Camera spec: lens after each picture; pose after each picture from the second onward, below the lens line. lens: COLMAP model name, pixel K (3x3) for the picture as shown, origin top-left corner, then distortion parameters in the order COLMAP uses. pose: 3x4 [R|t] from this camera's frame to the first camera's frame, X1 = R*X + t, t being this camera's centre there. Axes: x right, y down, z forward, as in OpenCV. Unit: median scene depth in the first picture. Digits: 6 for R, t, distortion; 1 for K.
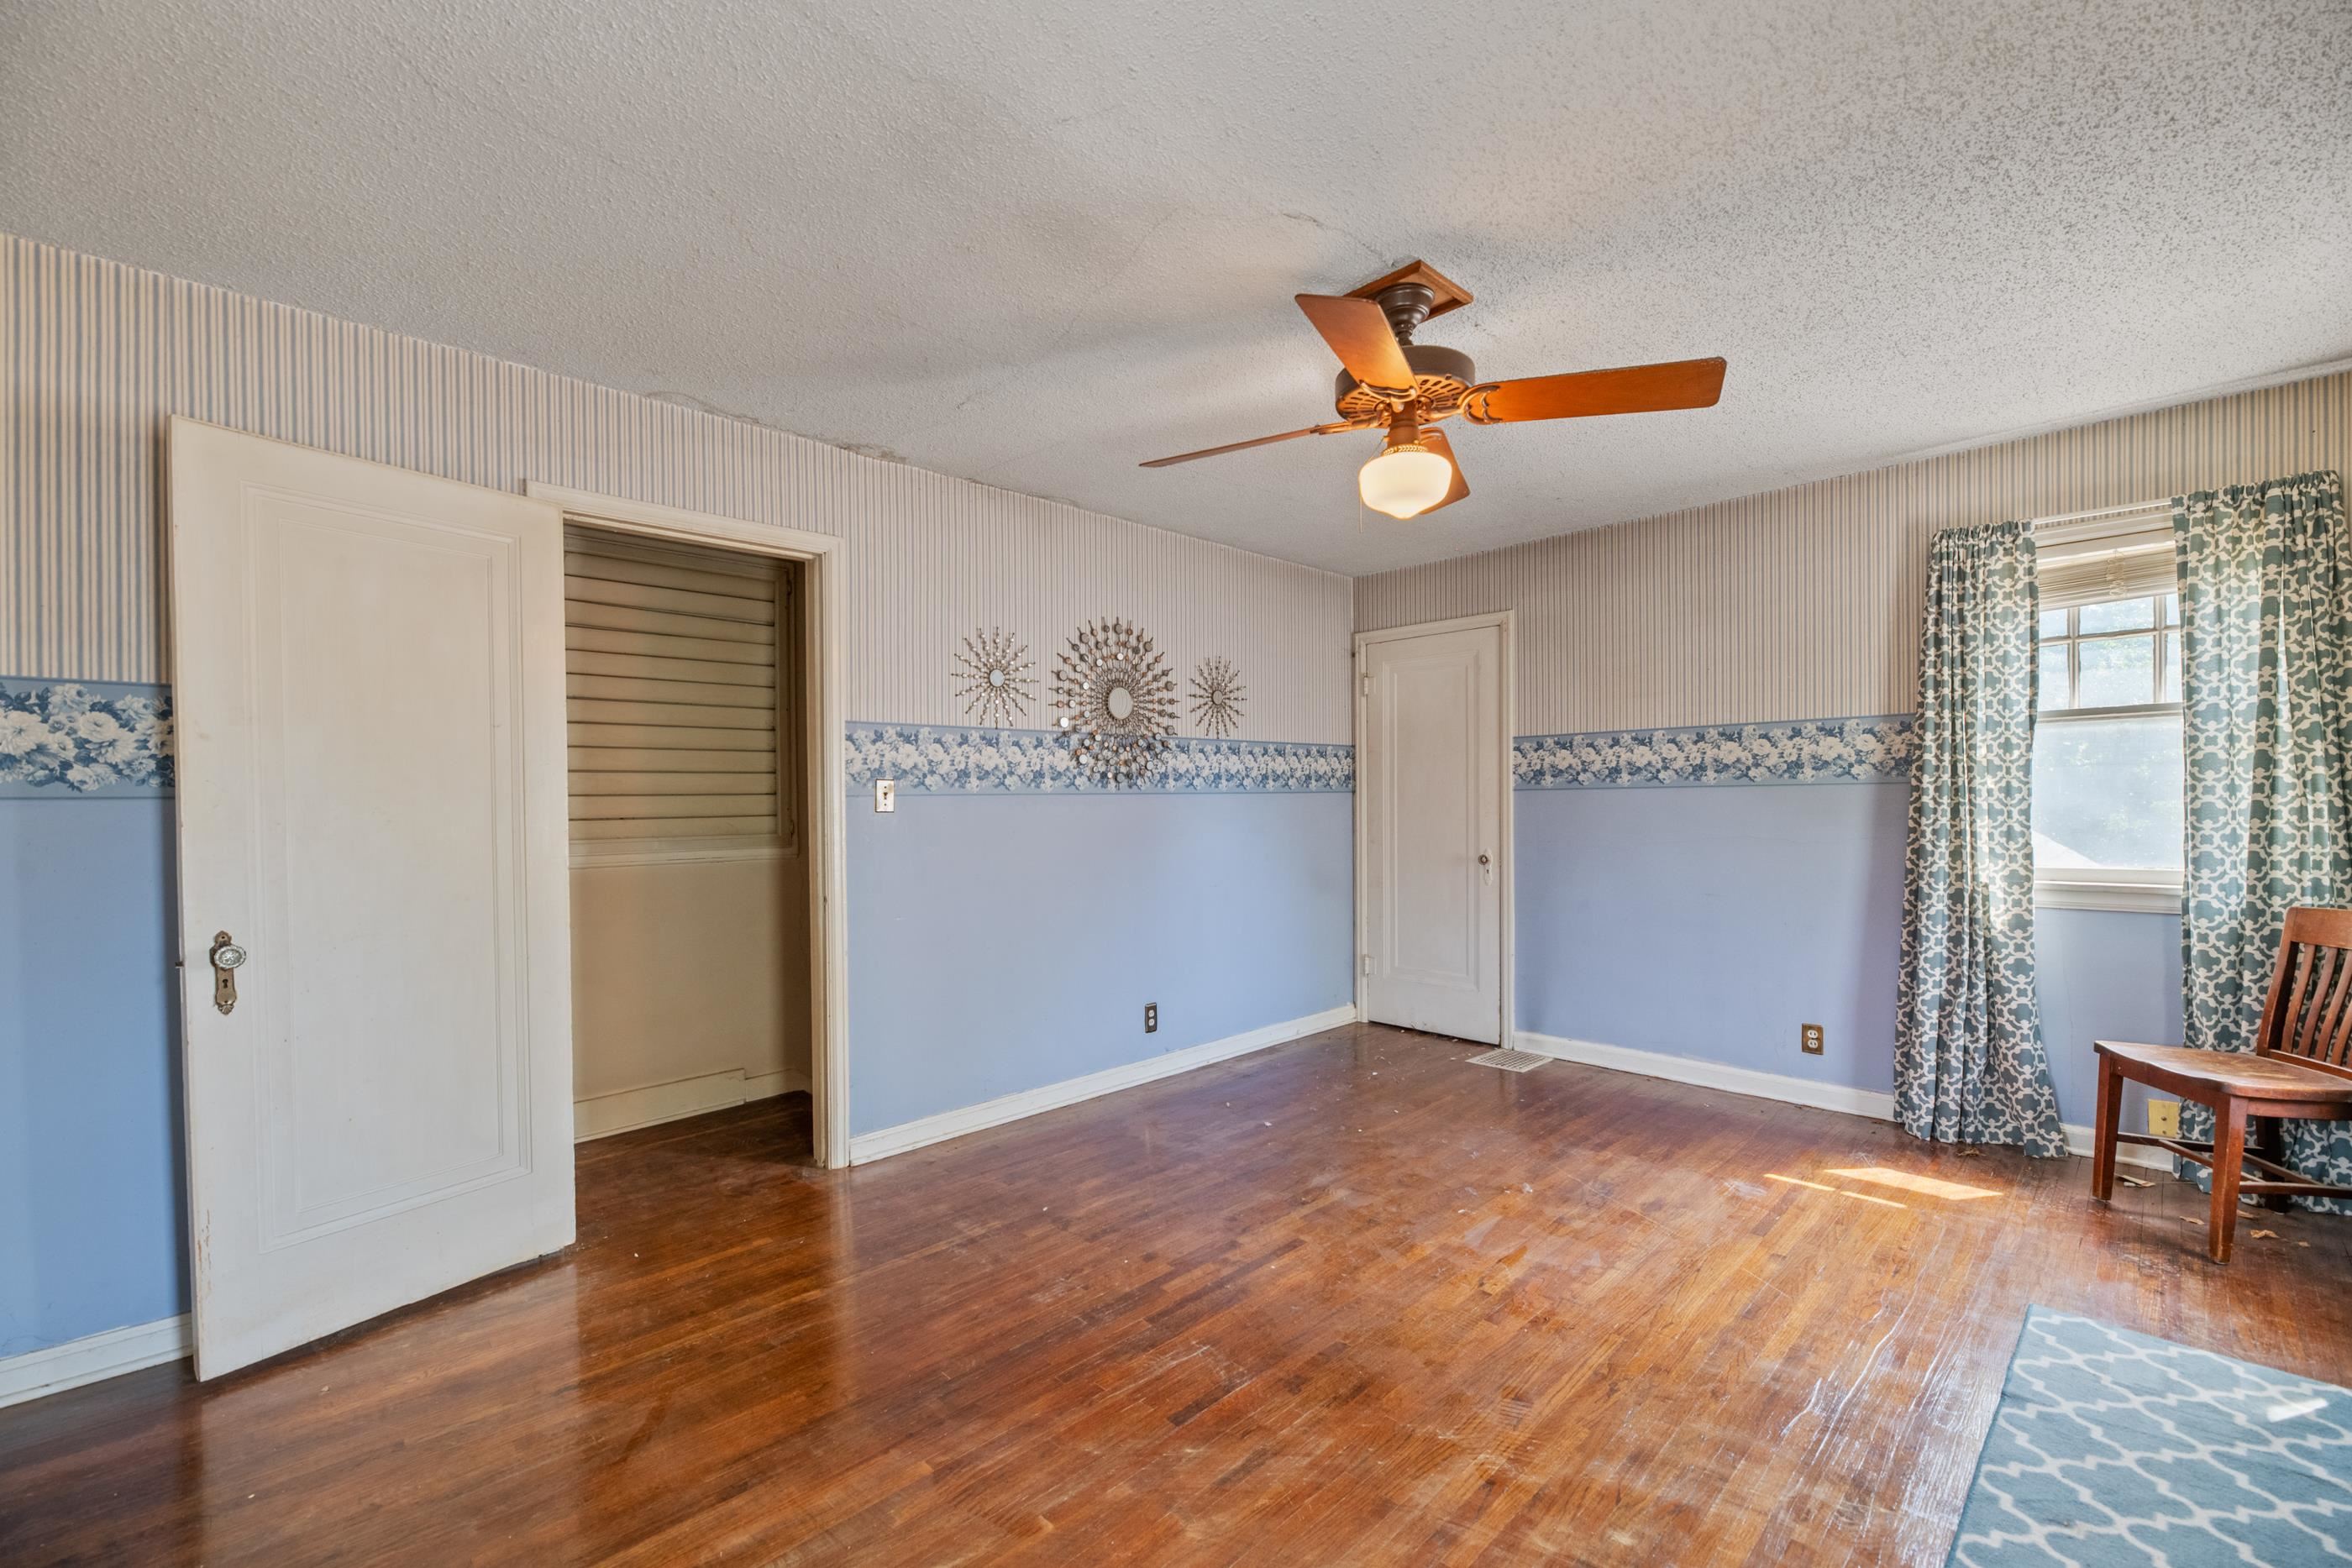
lens RADIAL K [[953.7, 0, 1170.5], [0, 953.7, 825.6], [0, 0, 1]] dist [-0.000873, -0.000154]
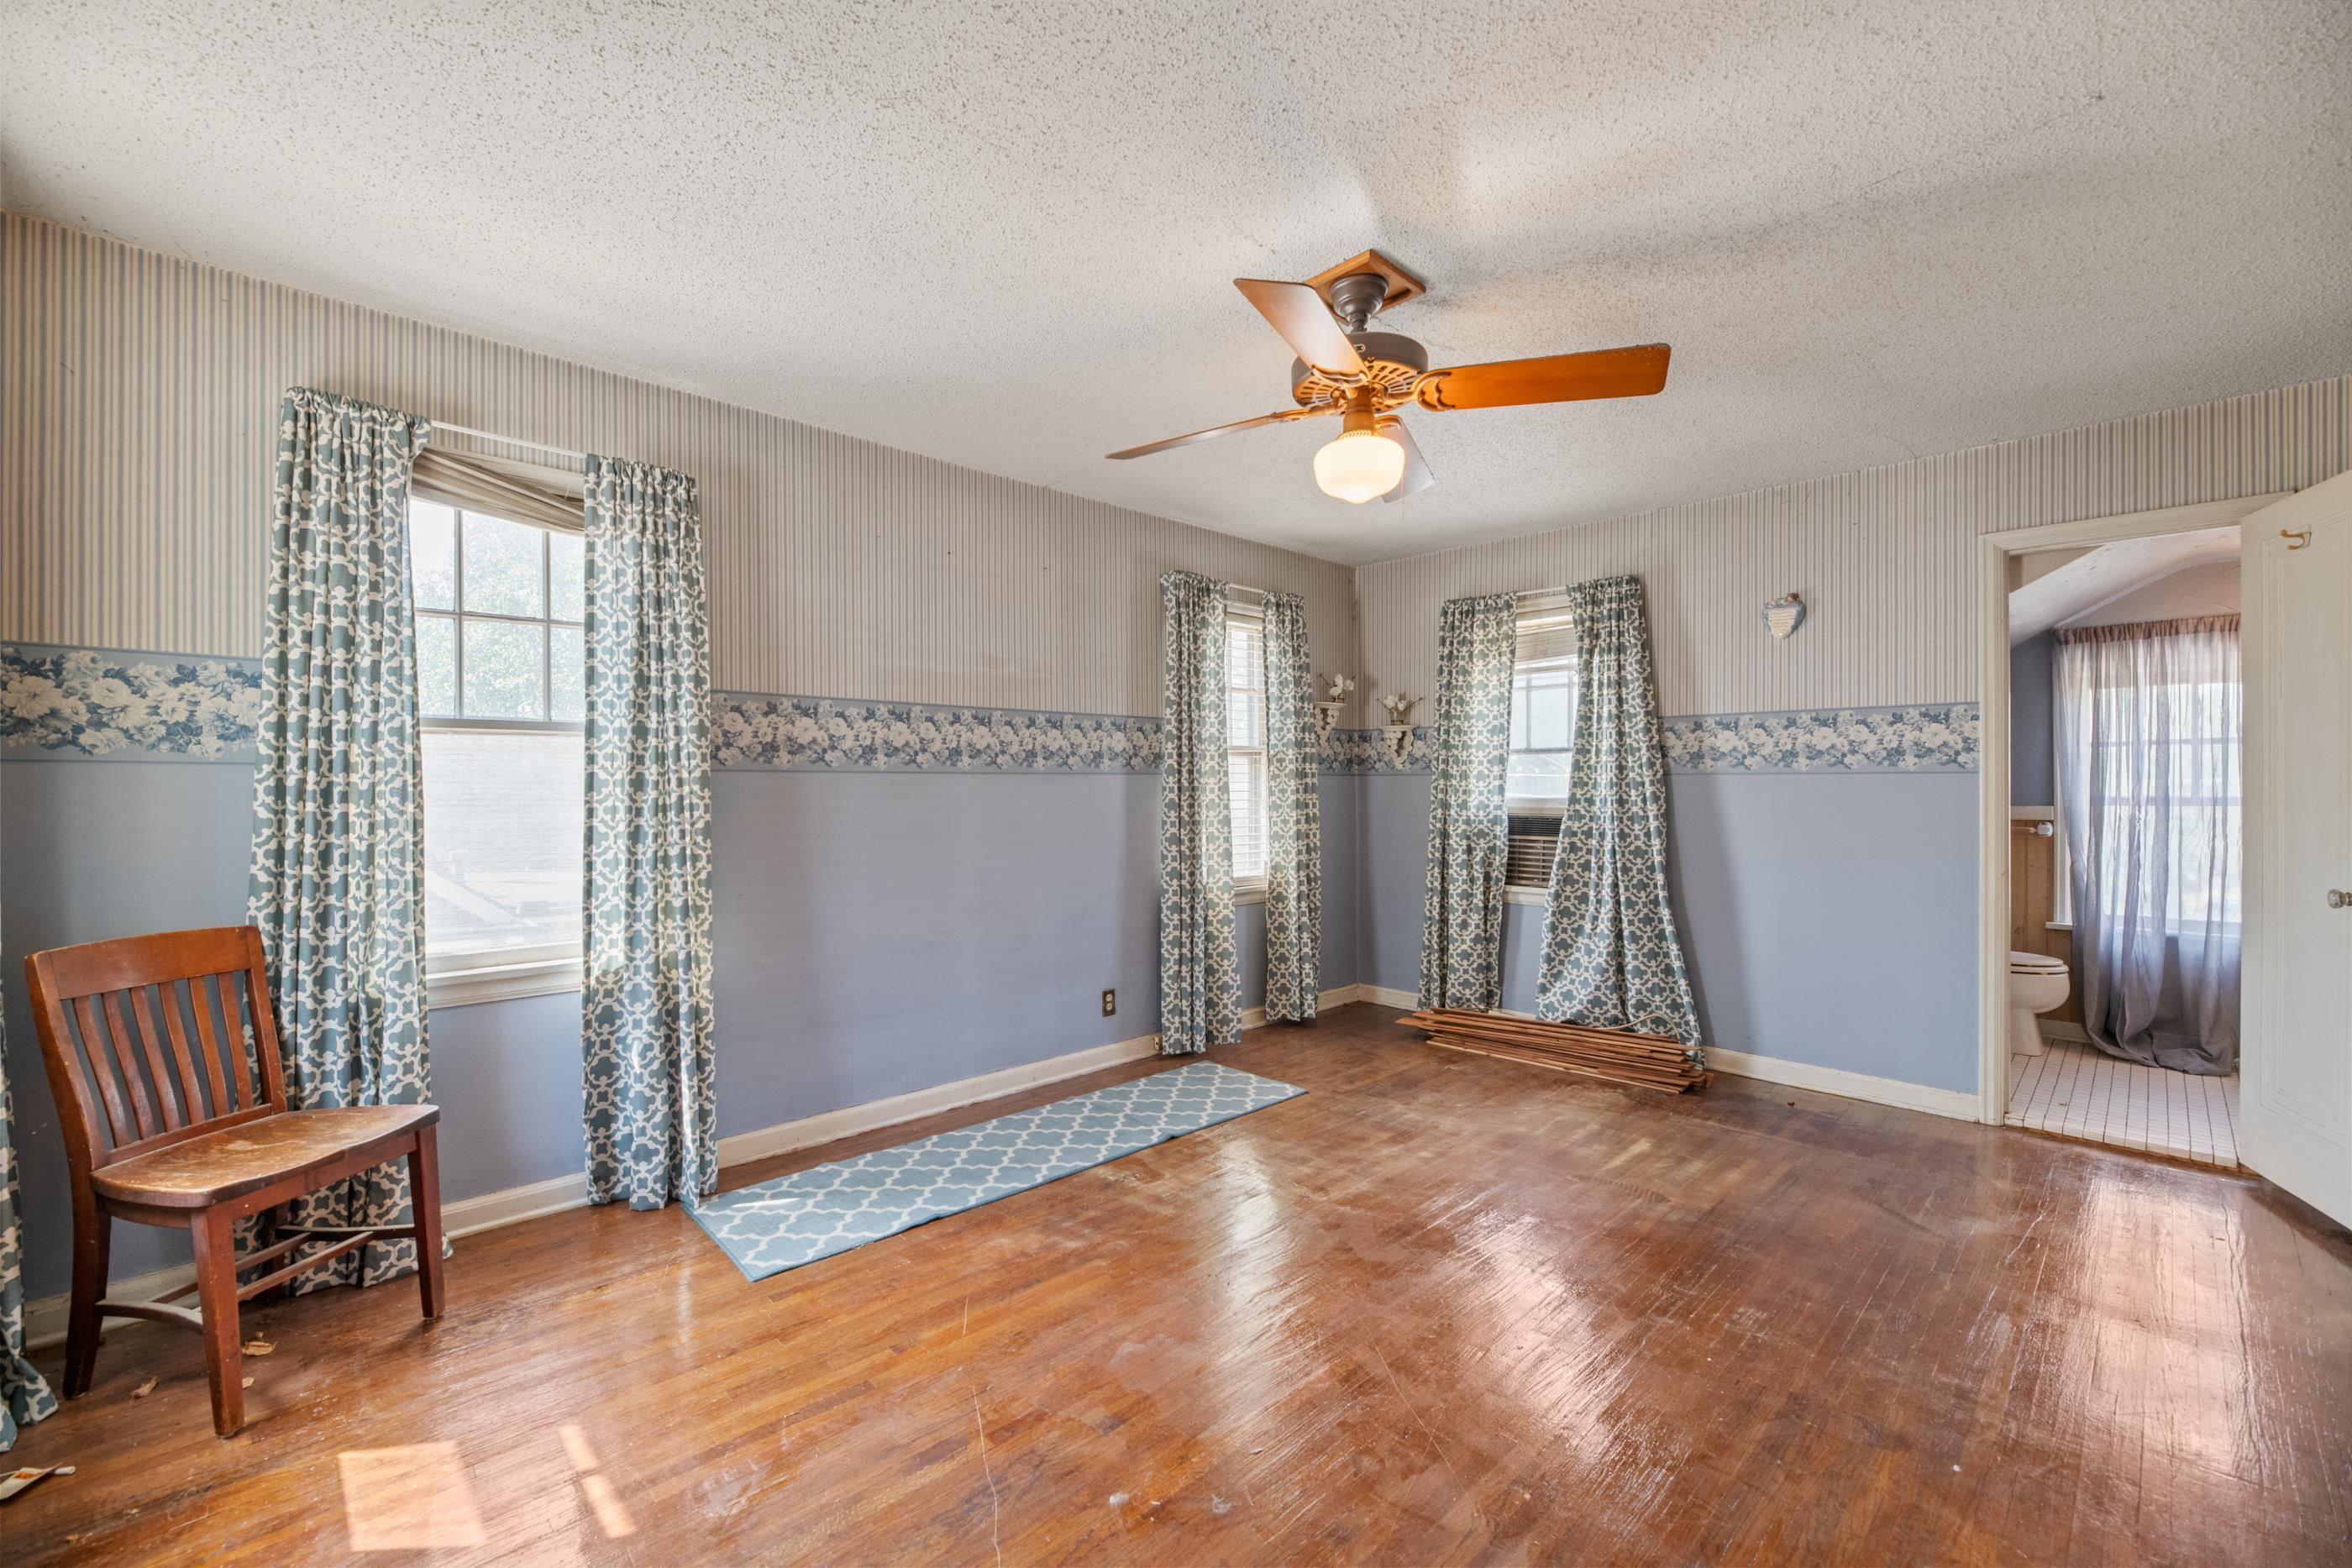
lens RADIAL K [[968.3, 0, 1161.4], [0, 968.3, 785.6], [0, 0, 1]] dist [0.002930, -0.000011]
pose [[-0.999871, 0.012301, 0.010280, 0.299239], [0.012483, 0.999763, 0.017817, -0.028449], [-0.010059, 0.017943, -0.999788, 1.357990]]
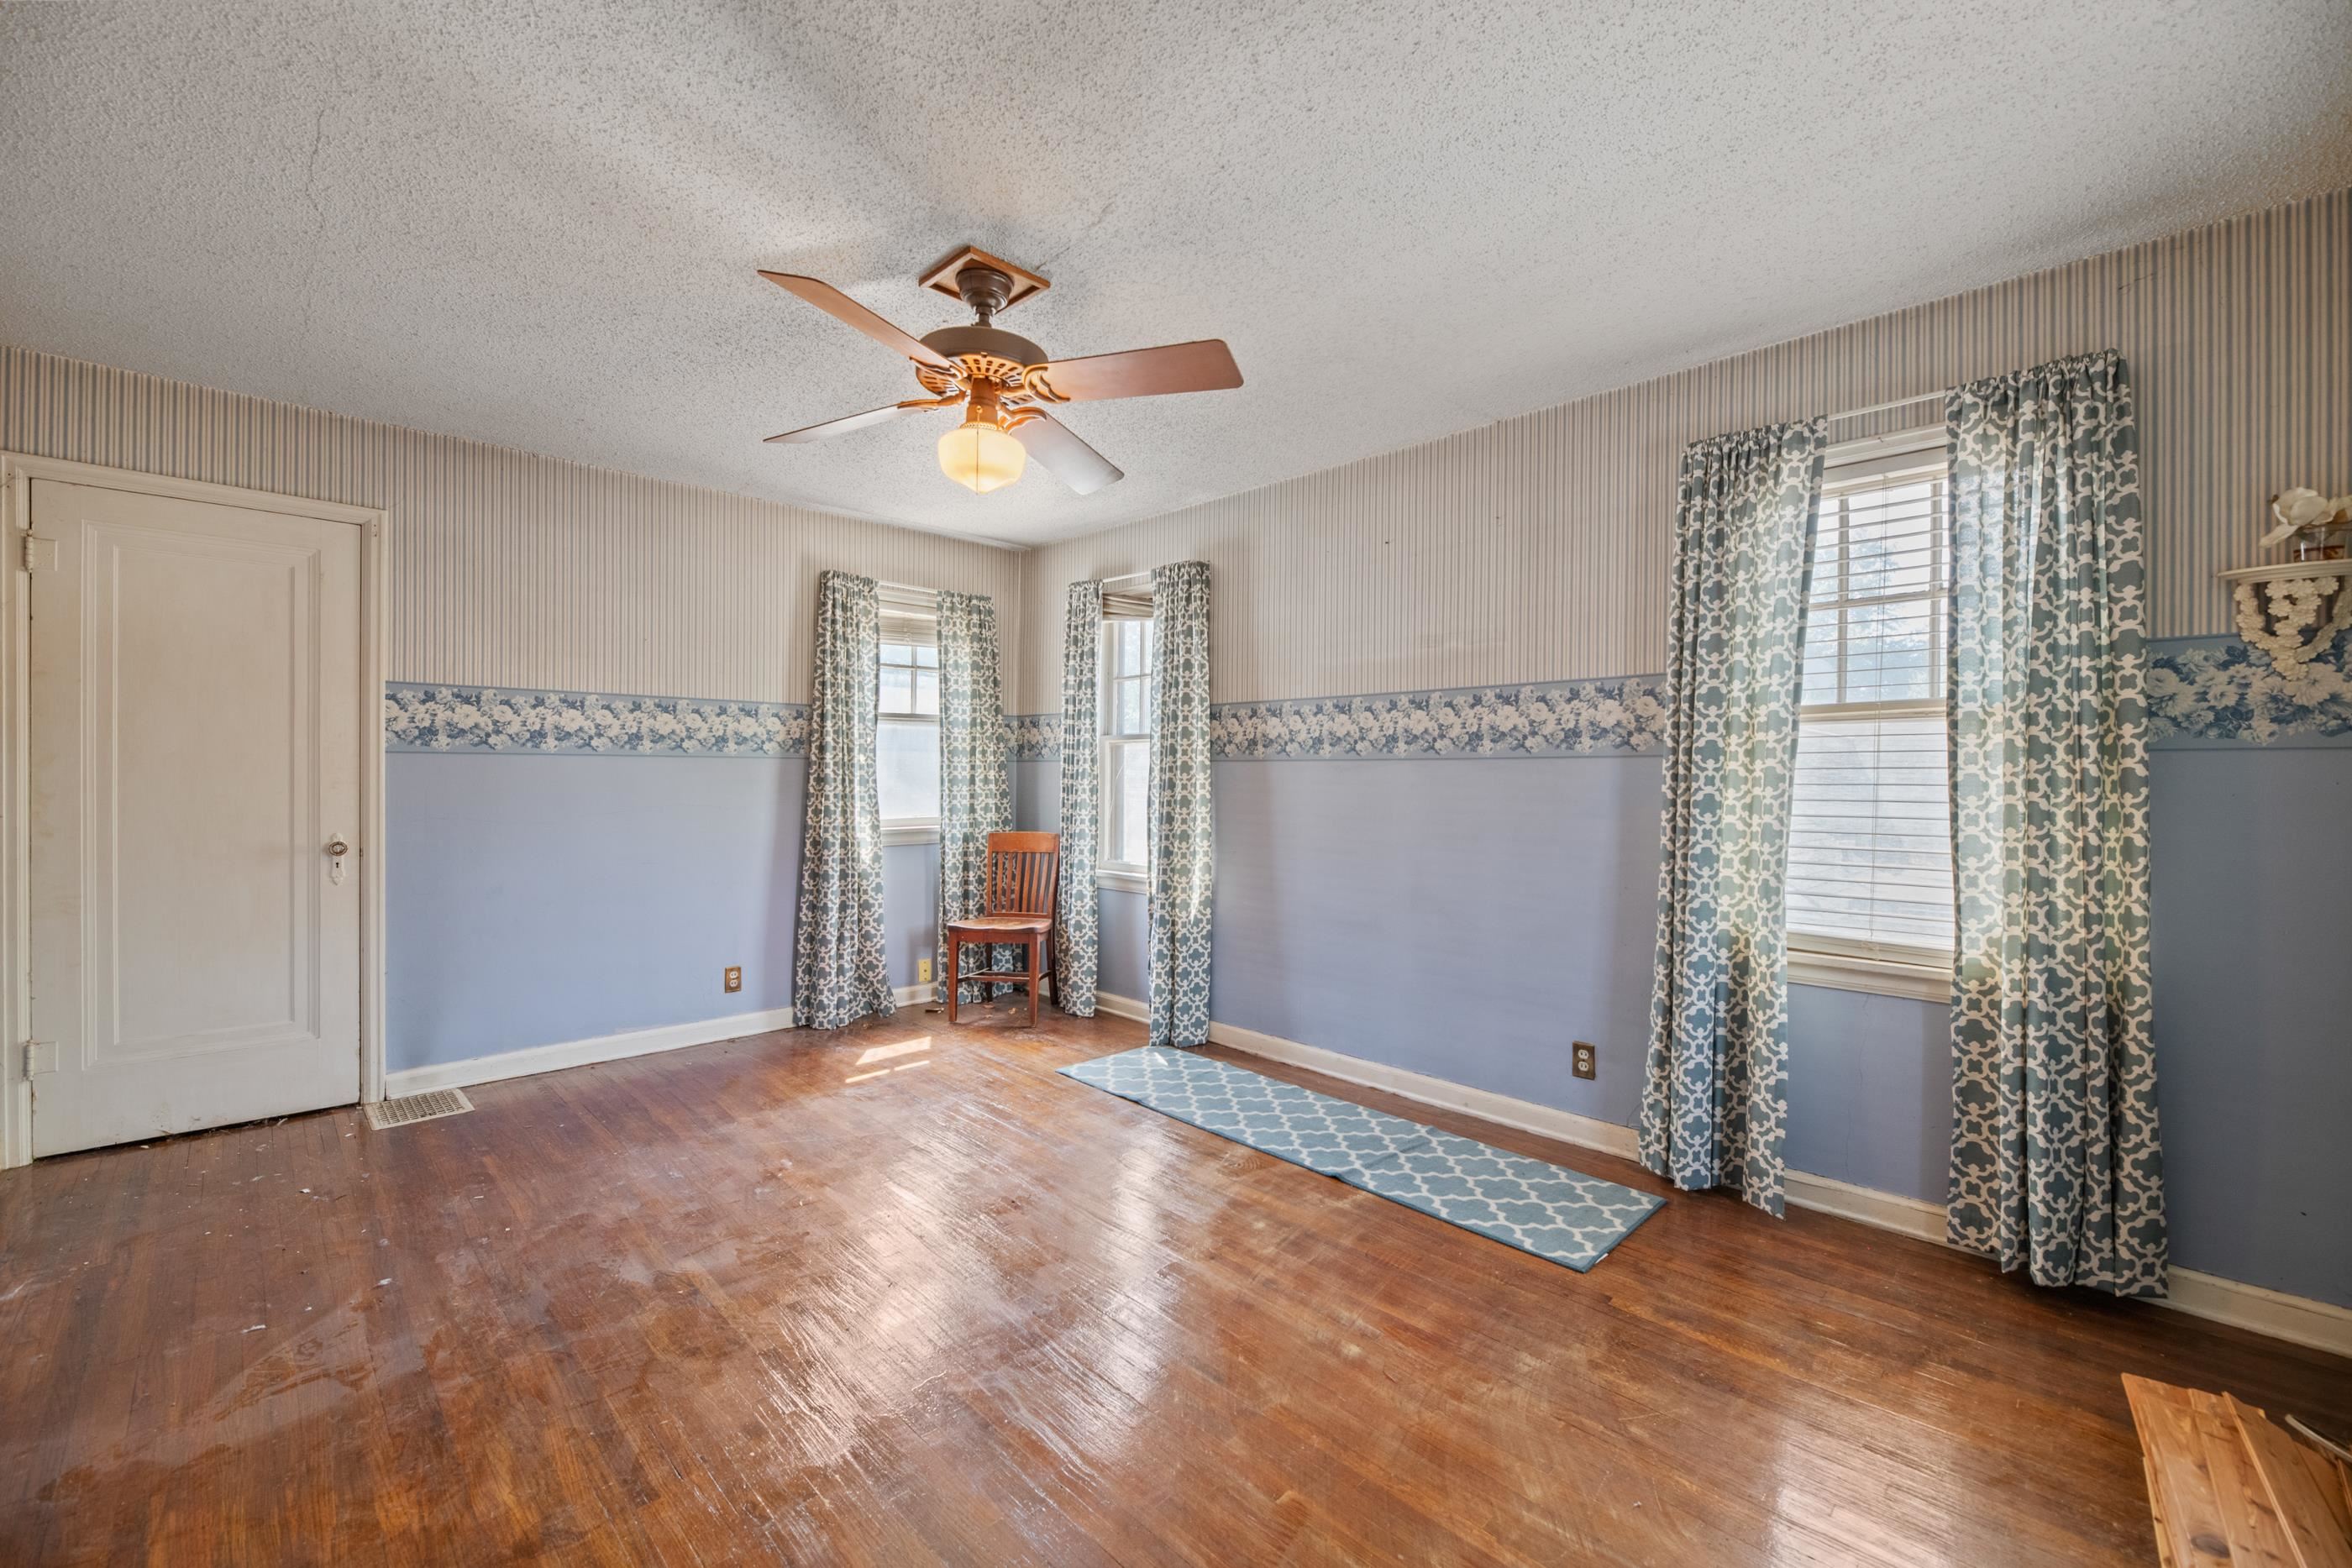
lens RADIAL K [[968.3, 0, 1161.4], [0, 968.3, 785.6], [0, 0, 1]] dist [0.002930, -0.000011]
pose [[0.007758, -0.004284, 0.999961, -0.545420], [0.016172, 0.999861, 0.004158, -0.005919], [-0.999839, 0.016139, 0.007826, 0.529344]]
